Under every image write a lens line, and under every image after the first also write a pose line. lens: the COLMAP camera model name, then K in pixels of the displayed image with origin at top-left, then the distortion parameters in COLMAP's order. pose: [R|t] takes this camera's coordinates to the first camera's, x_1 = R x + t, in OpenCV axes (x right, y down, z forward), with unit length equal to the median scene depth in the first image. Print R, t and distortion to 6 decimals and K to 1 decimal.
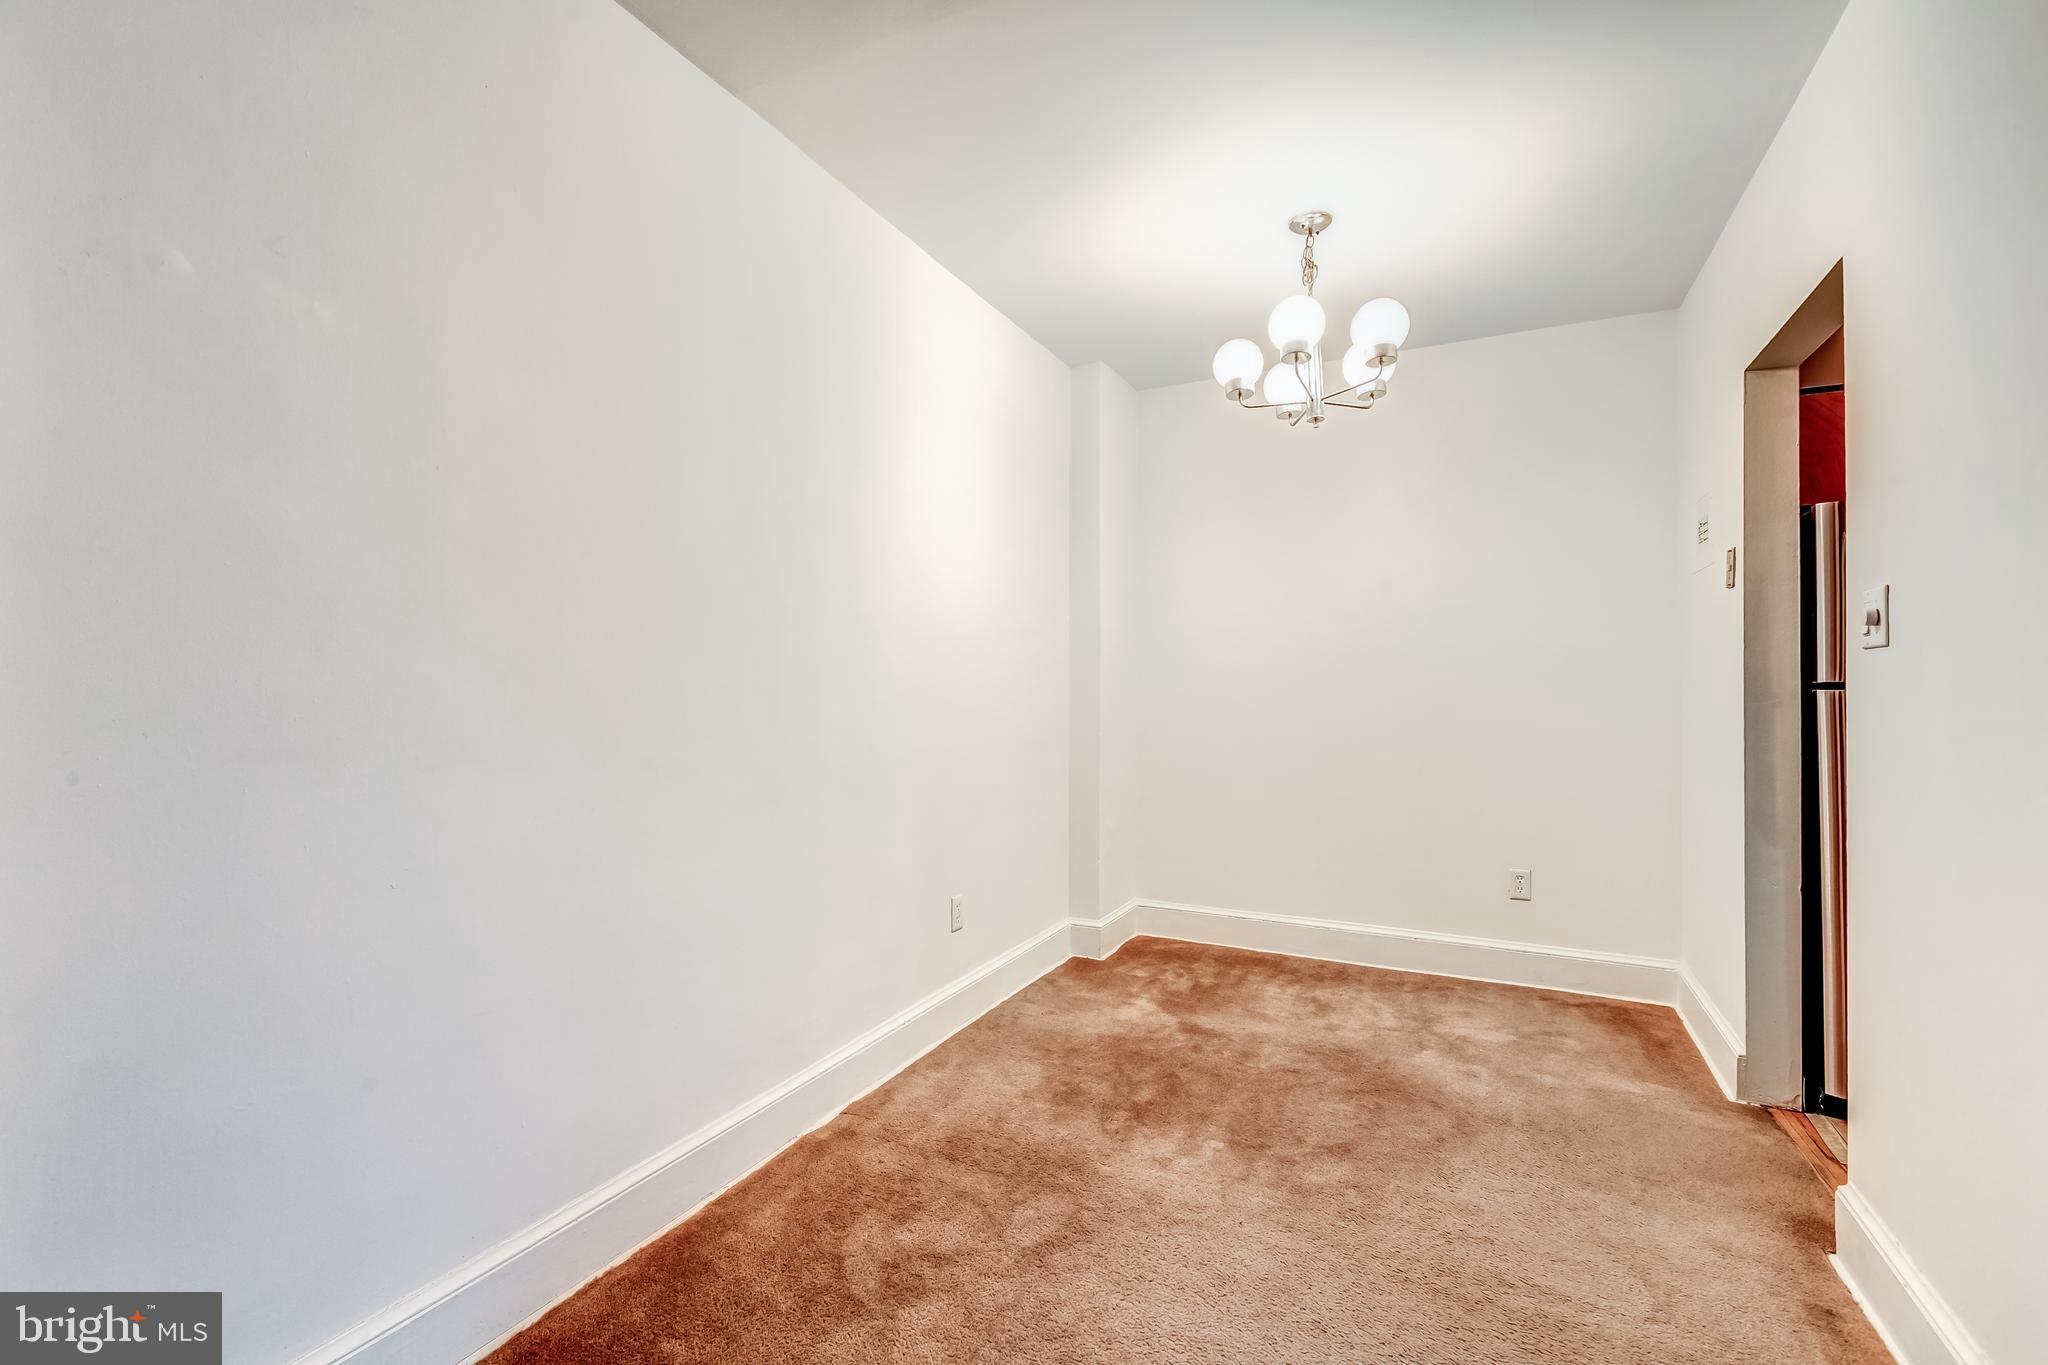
lens RADIAL K [[908.9, 0, 1020.5], [0, 908.9, 682.9], [0, 0, 1]] dist [0.002961, -0.000278]
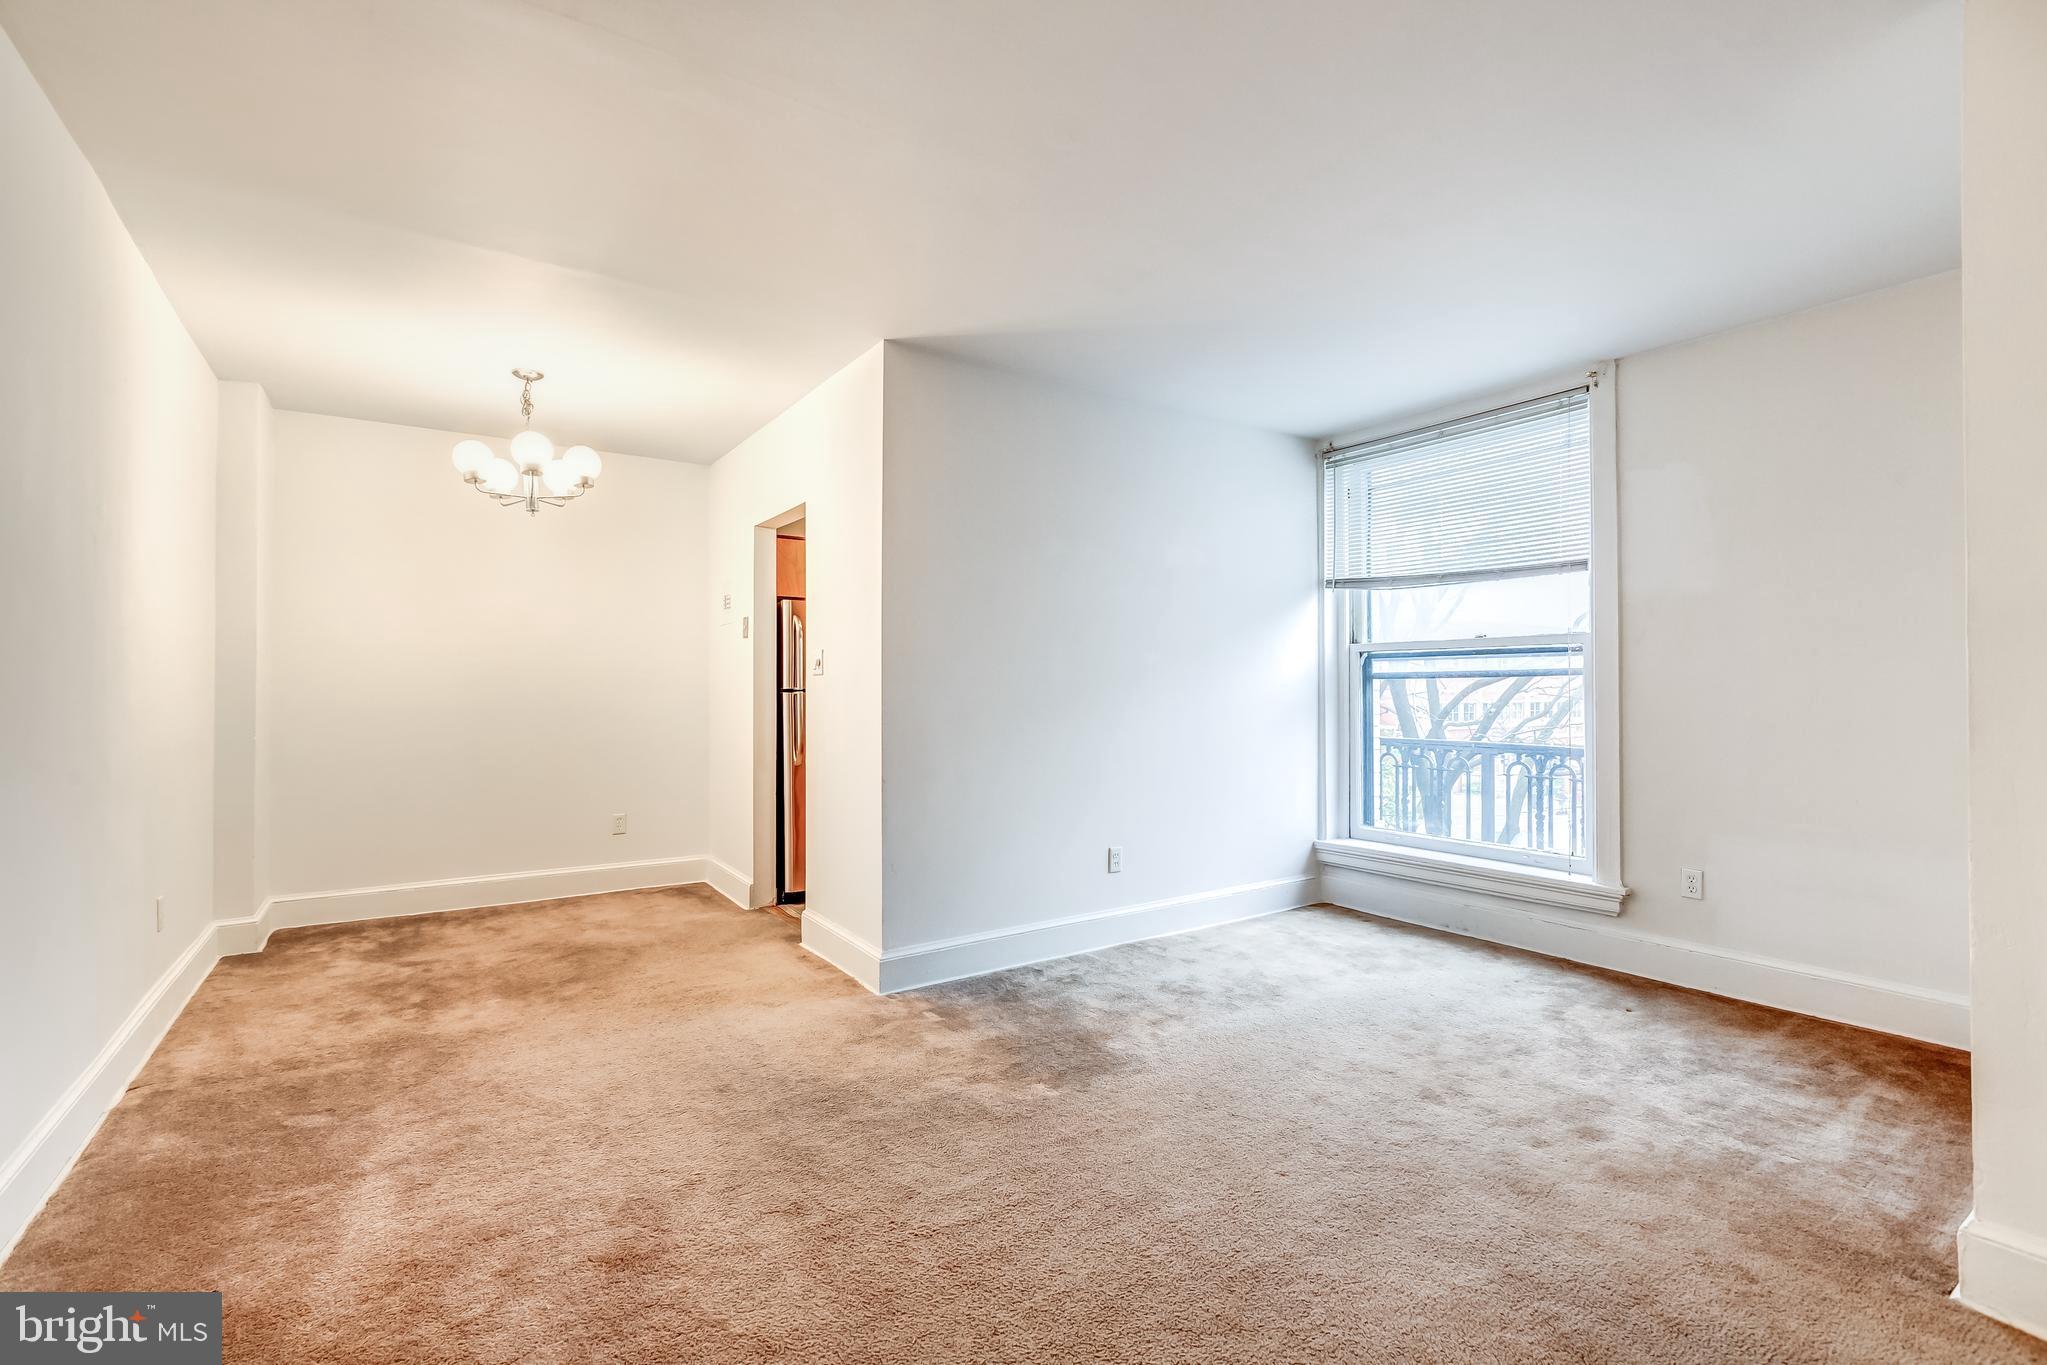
lens RADIAL K [[908.4, 0, 1020.4], [0, 908.4, 677.5], [0, 0, 1]] dist [0.002961, -0.000278]
pose [[0.494319, 0.009630, 0.869227, -0.591214], [-0.001794, 0.999948, -0.010057, -0.006240], [-0.869279, 0.003412, 0.494310, -0.433563]]
